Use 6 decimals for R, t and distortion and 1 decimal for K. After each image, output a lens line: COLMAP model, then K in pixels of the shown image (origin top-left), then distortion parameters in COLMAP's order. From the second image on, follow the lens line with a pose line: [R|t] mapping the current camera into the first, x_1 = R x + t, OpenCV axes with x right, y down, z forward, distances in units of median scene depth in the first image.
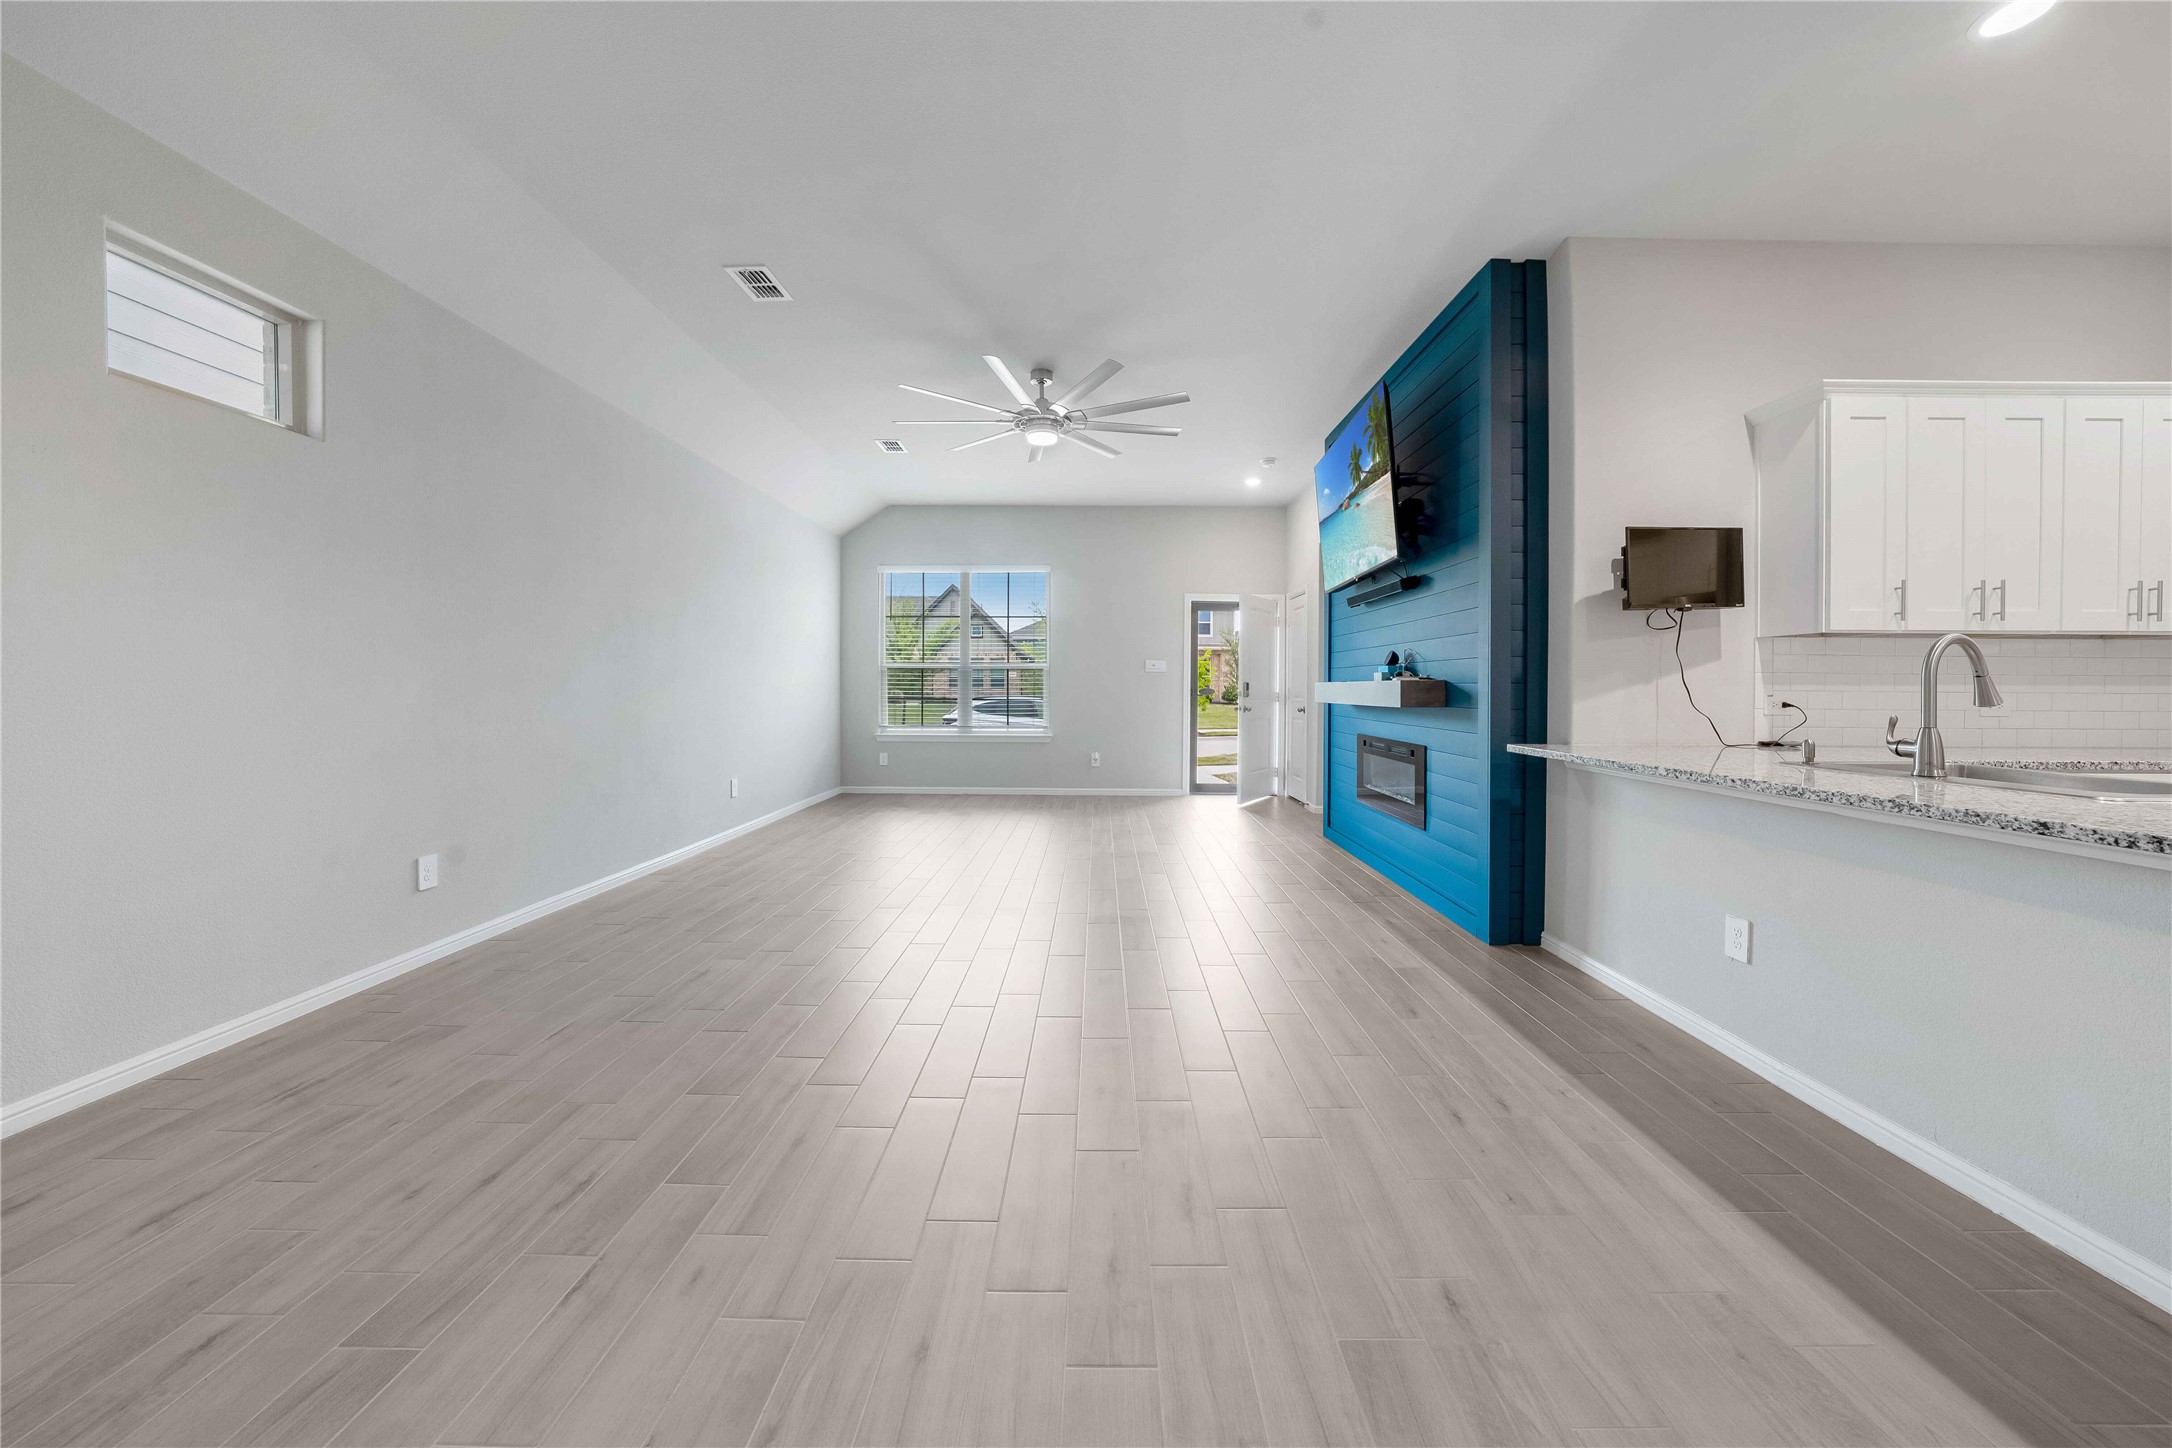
lens RADIAL K [[768.9, 0, 1089.9], [0, 768.9, 691.2], [0, 0, 1]] dist [-0.014963, 0.000203]
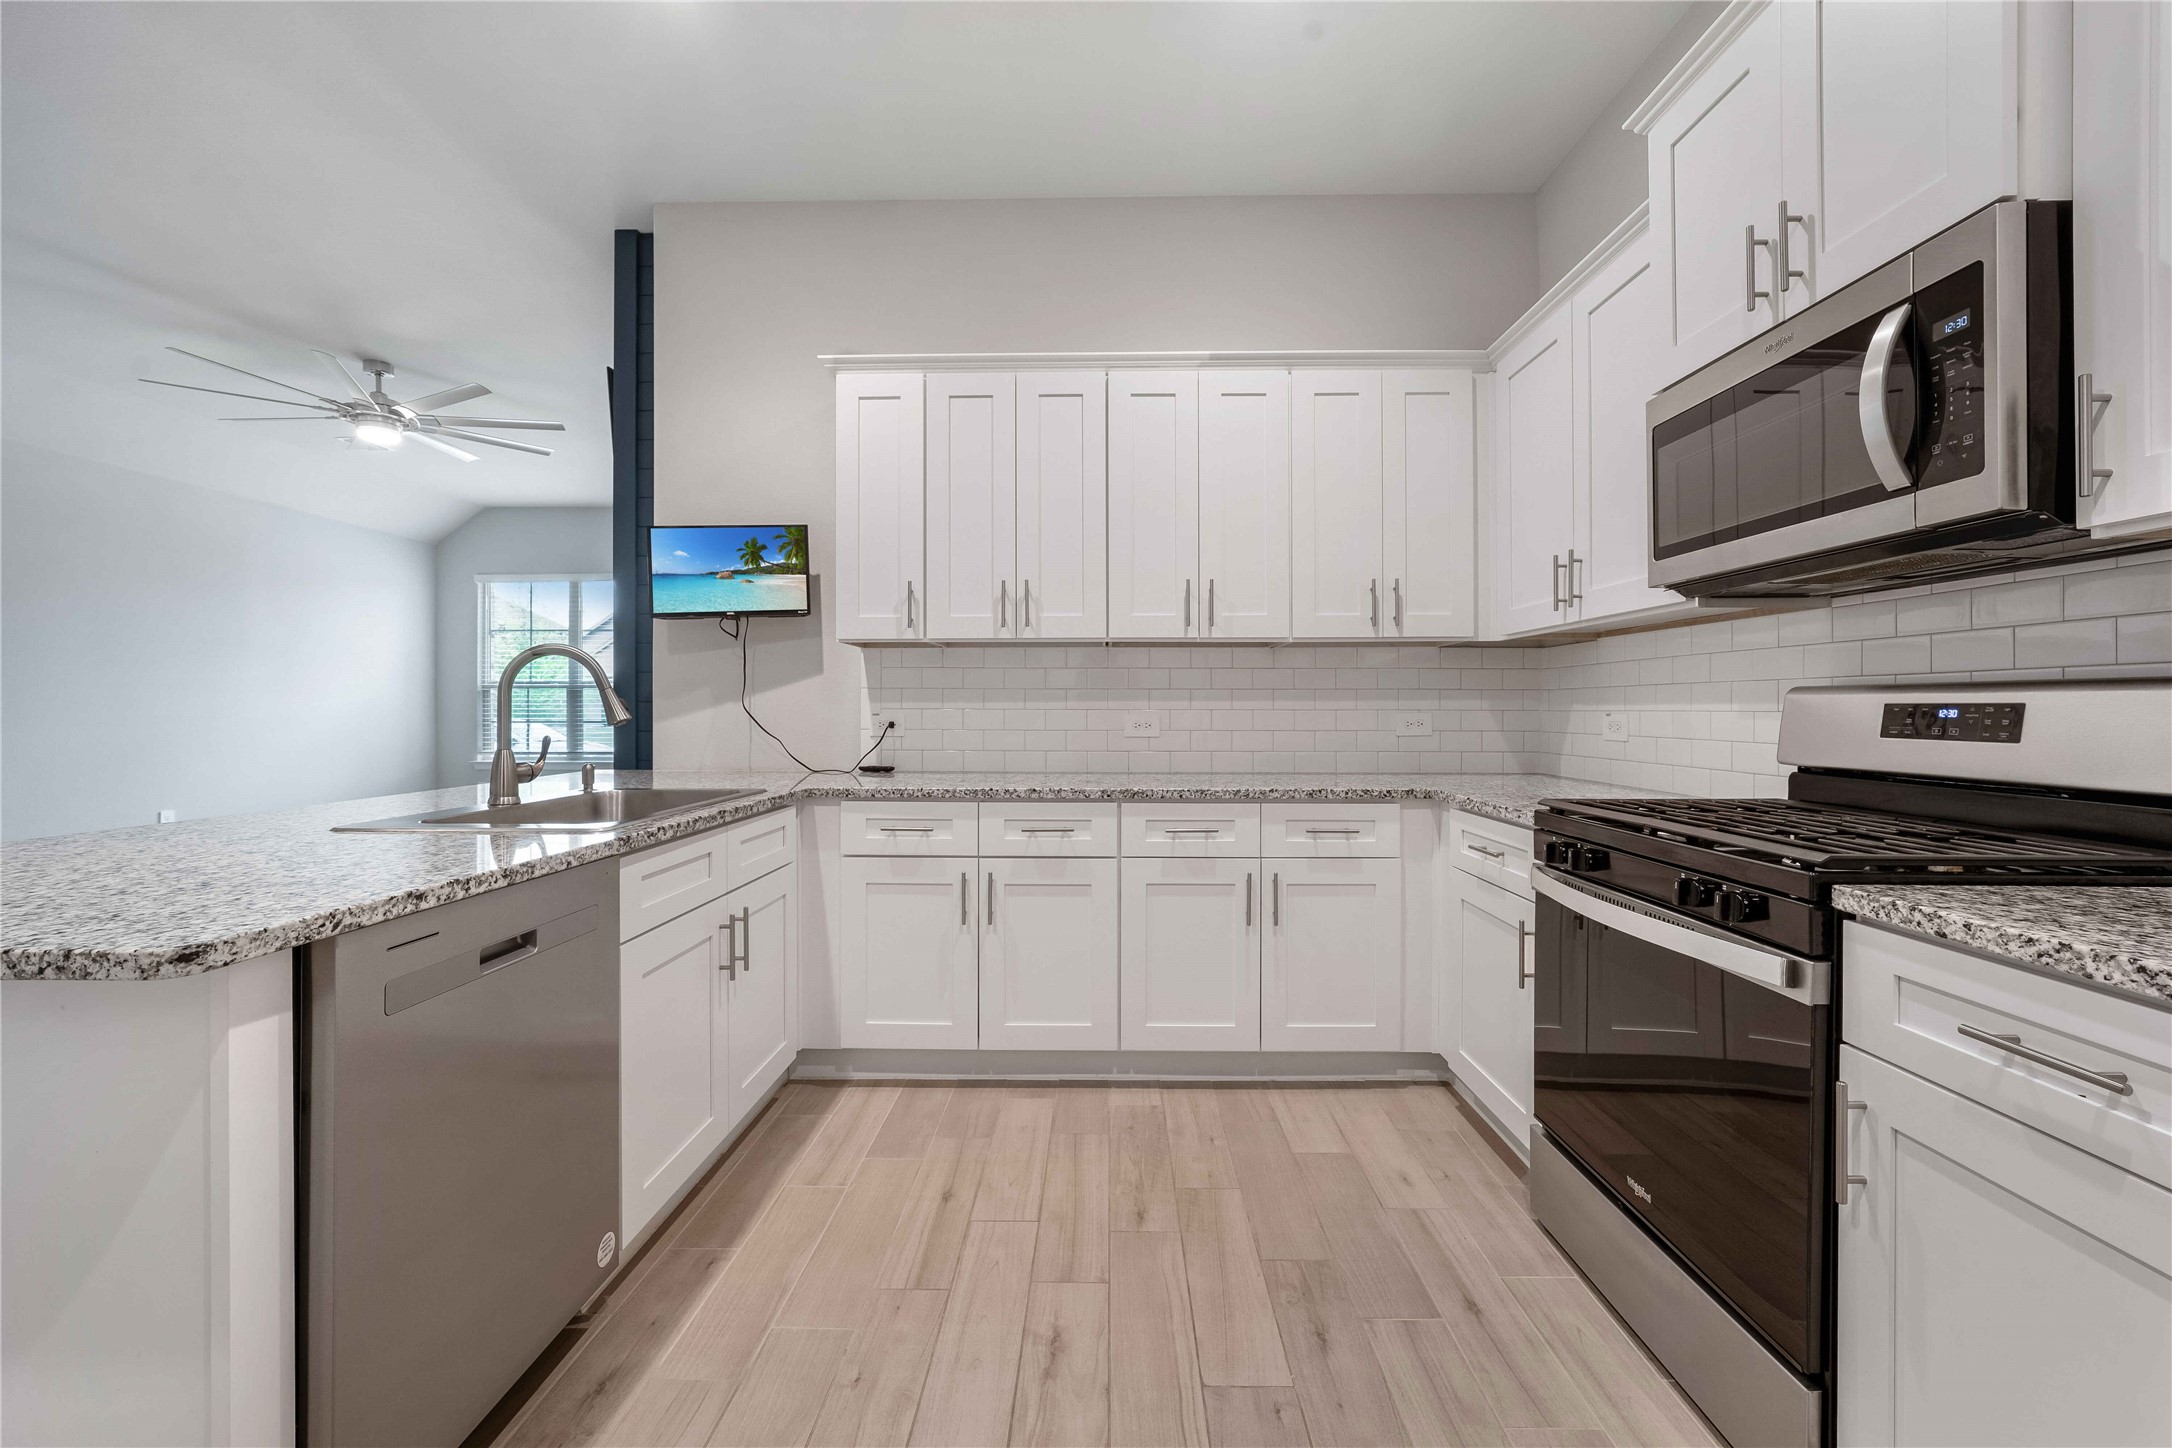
lens RADIAL K [[857.9, 0, 1086.0], [0, 857.9, 724.0], [0, 0, 1]] dist [-0.019053, -0.000047]
pose [[0.999930, -0.005443, -0.010465, 1.127416], [0.005586, 0.999890, 0.013739, 0.003993], [0.010389, -0.013796, 0.999851, -0.001295]]
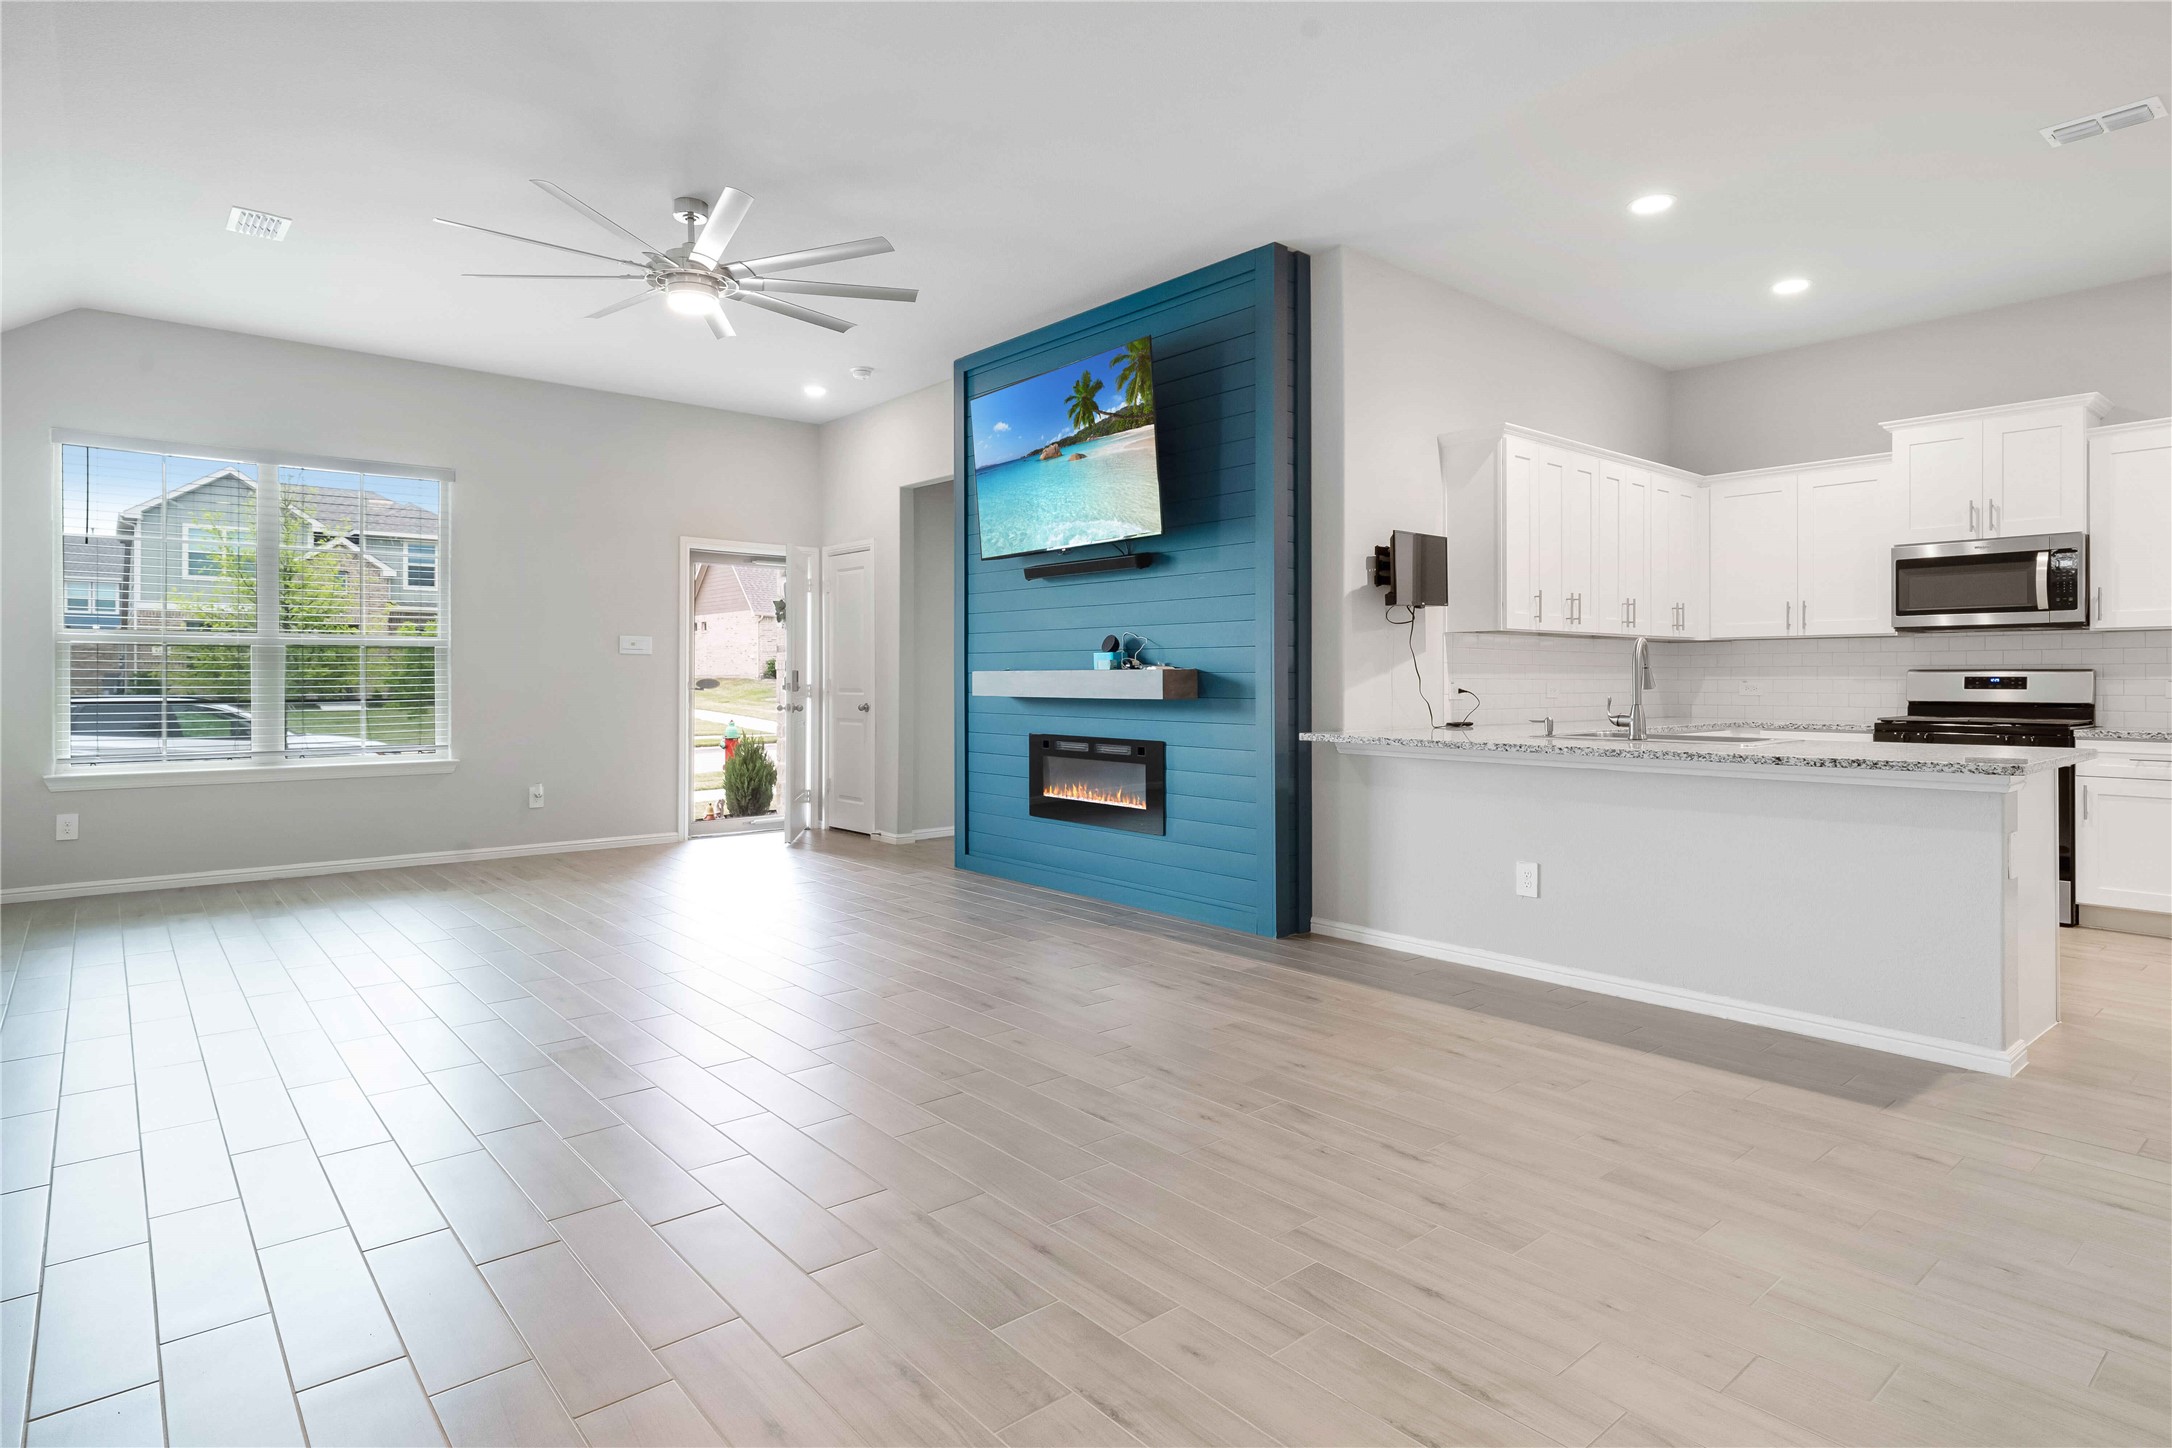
lens RADIAL K [[1163.2, 0, 1089.5], [0, 1163.2, 680.0], [0, 0, 1]] dist [-0.003033, 0.000147]
pose [[0.753743, -0.005081, 0.657150, -0.667109], [0.006739, 0.999977, 0.000002, -0.002176], [-0.657135, 0.004427, 0.753760, 0.028562]]
